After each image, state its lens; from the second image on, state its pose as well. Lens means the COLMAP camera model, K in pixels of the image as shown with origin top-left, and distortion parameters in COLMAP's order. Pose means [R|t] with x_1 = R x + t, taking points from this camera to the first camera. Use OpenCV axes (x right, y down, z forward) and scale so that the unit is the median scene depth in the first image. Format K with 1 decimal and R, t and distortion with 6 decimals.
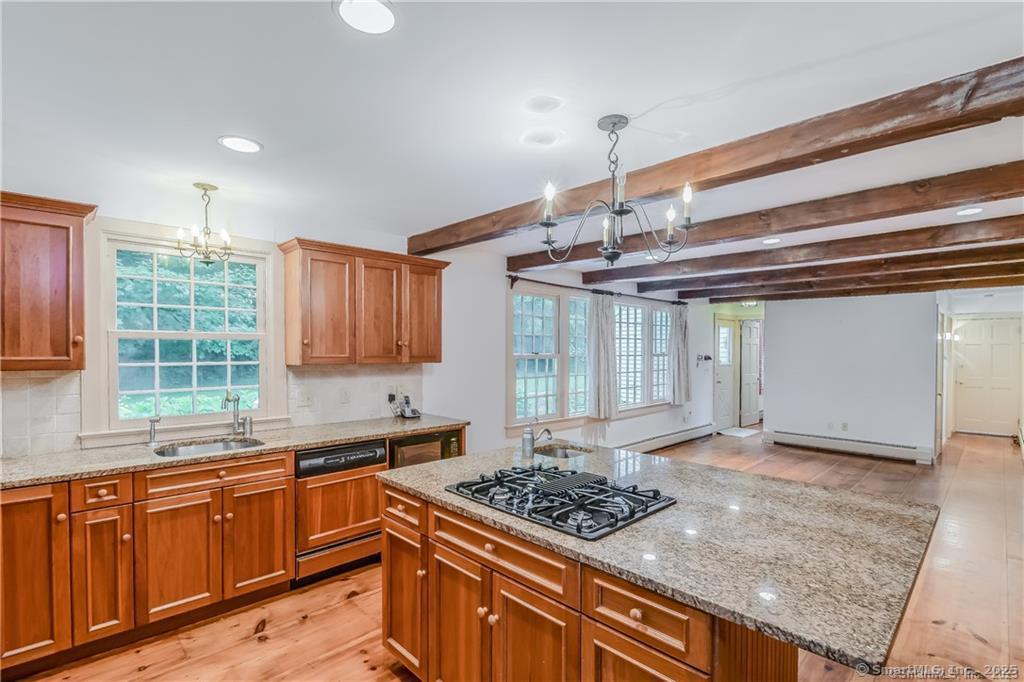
lens RADIAL K [[478.7, 0, 527.1], [0, 478.7, 360.3], [0, 0, 1]] dist [-0.000413, -0.001050]
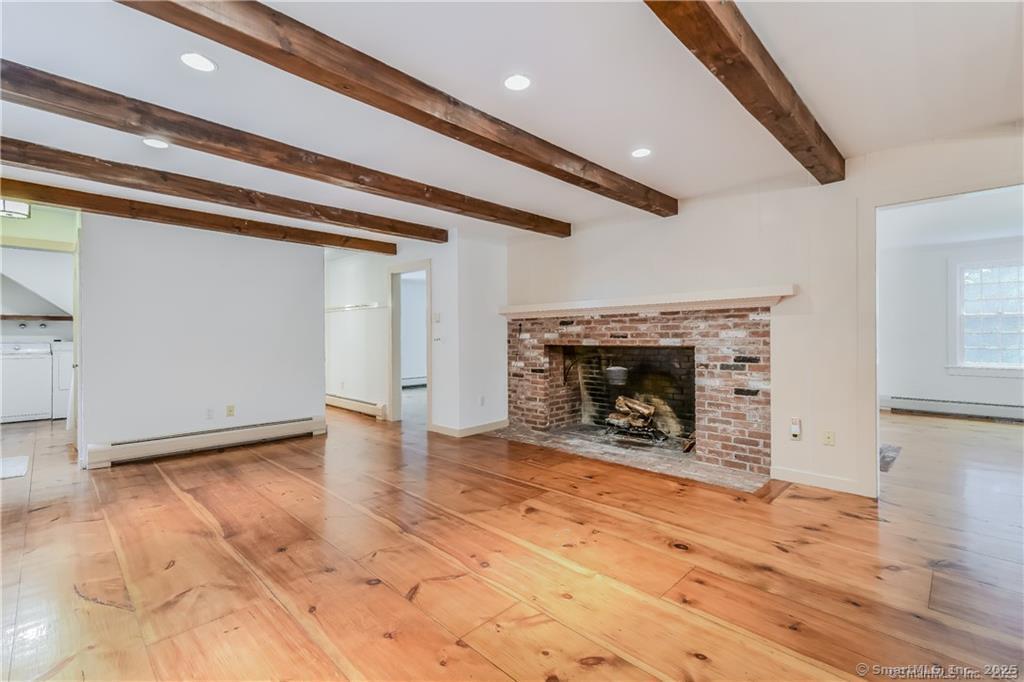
lens RADIAL K [[465.3, 0, 495.4], [0, 465.3, 334.9], [0, 0, 1]] dist [0.008211, 0.000606]
pose [[0.004206, -0.000667, 0.999991, -0.045572], [0.029146, 0.999575, 0.000544, 0.036556], [-0.999566, 0.029143, 0.004224, 0.621808]]
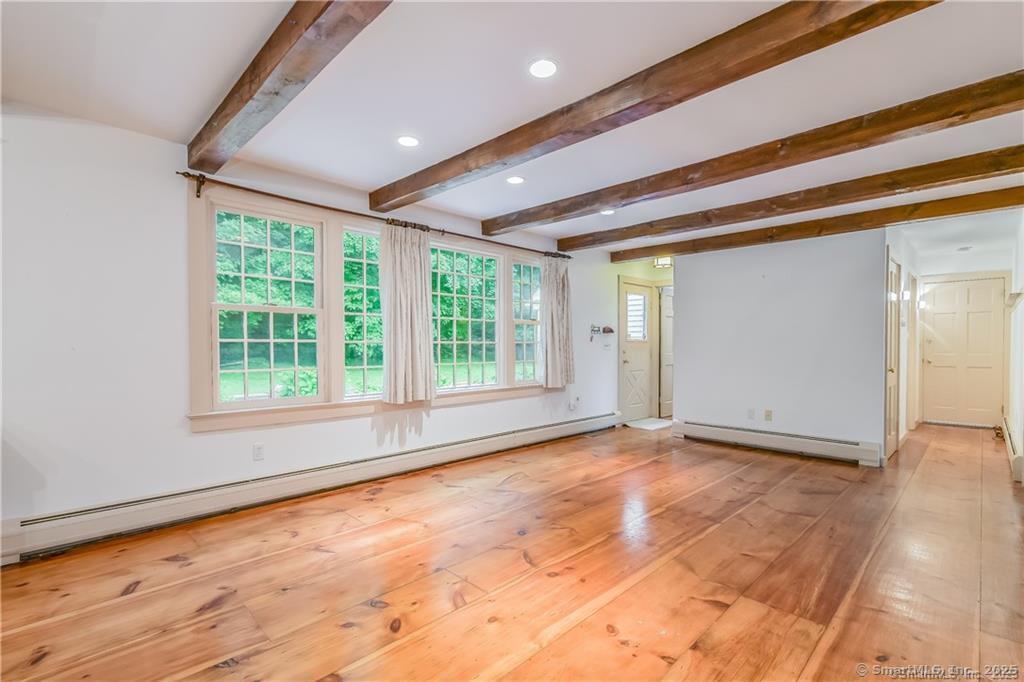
lens RADIAL K [[465.3, 0, 522.3], [0, 465.3, 355.0], [0, 0, 1]] dist [0.008211, 0.000606]
pose [[0.999989, -0.003975, 0.002540, 0.289012], [0.003980, 0.999990, -0.001995, 0.045988], [-0.002532, 0.002005, 0.999995, 0.279904]]
